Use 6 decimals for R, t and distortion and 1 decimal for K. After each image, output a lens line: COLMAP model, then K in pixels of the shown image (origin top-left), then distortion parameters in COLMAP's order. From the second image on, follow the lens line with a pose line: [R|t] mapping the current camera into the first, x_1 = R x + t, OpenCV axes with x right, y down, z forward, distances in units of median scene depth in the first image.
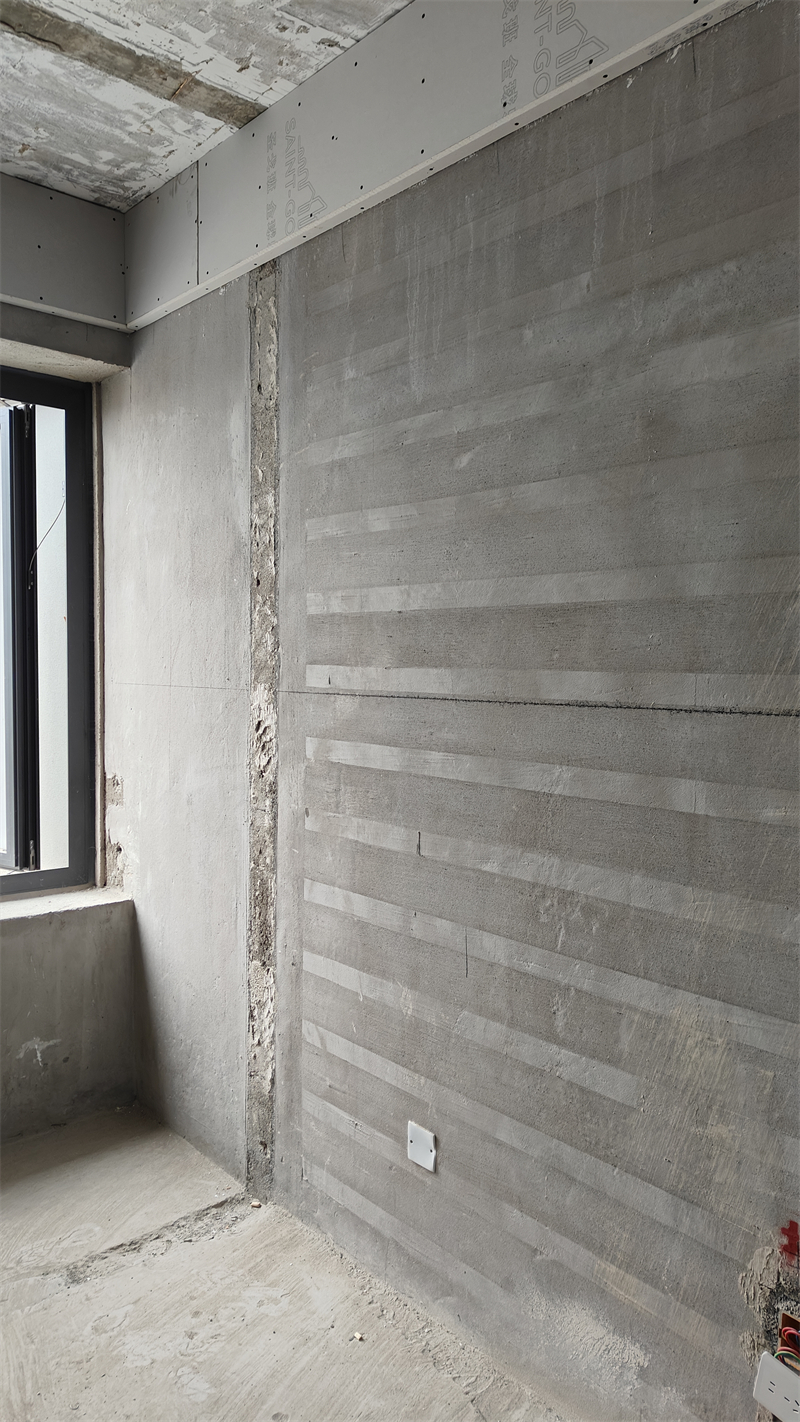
lens RADIAL K [[1004.7, 0, 400.0], [0, 1004.7, 711.0], [0, 0, 1]] dist [0.008803, -0.004758]
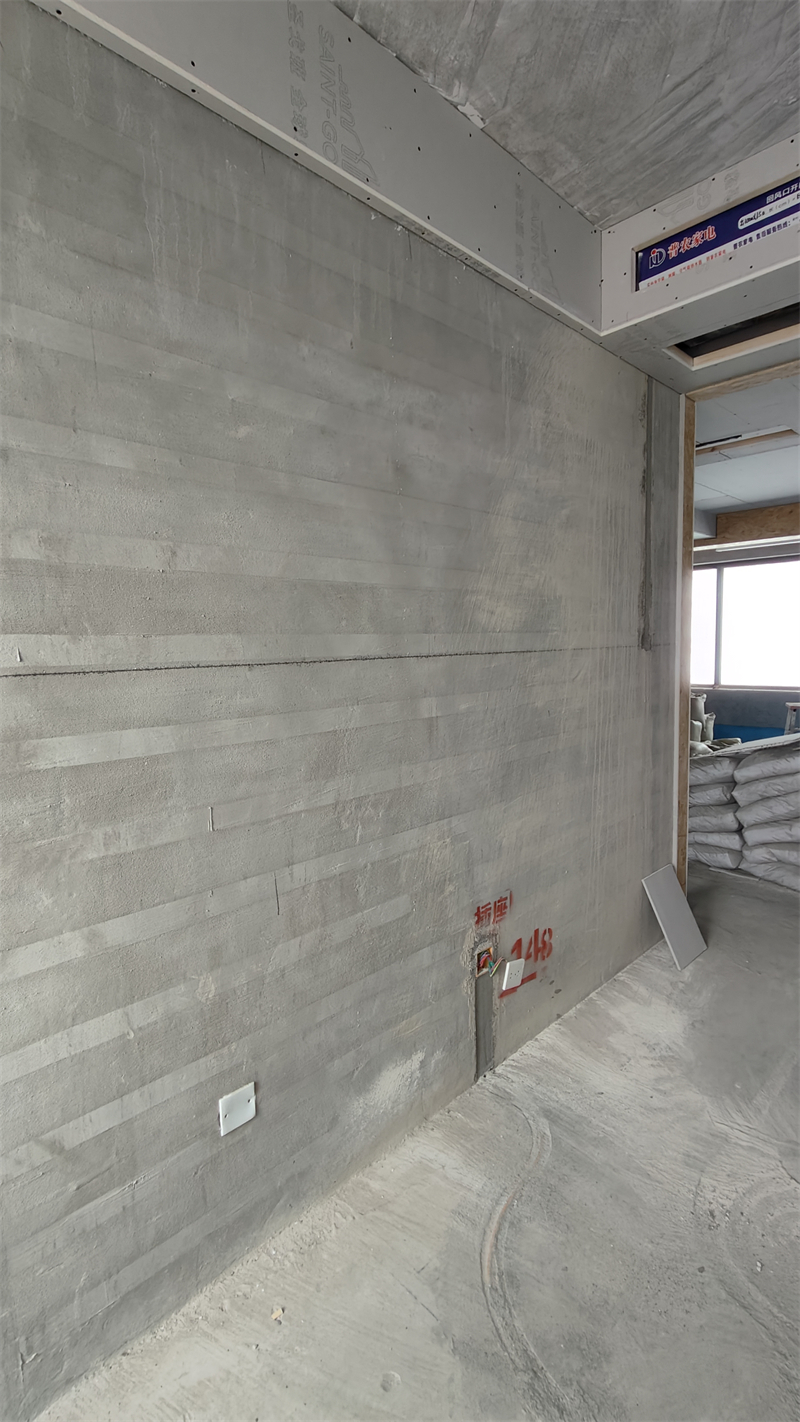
lens RADIAL K [[644.1, 0, 396.1], [0, 644.1, 705.9], [0, 0, 1]] dist [-0.008926, 0.001281]
pose [[-0.054797, -0.105787, 0.992878, -0.686919], [0.069823, 0.991532, 0.109497, -0.035213], [-0.996053, 0.075326, -0.046947, 0.982785]]
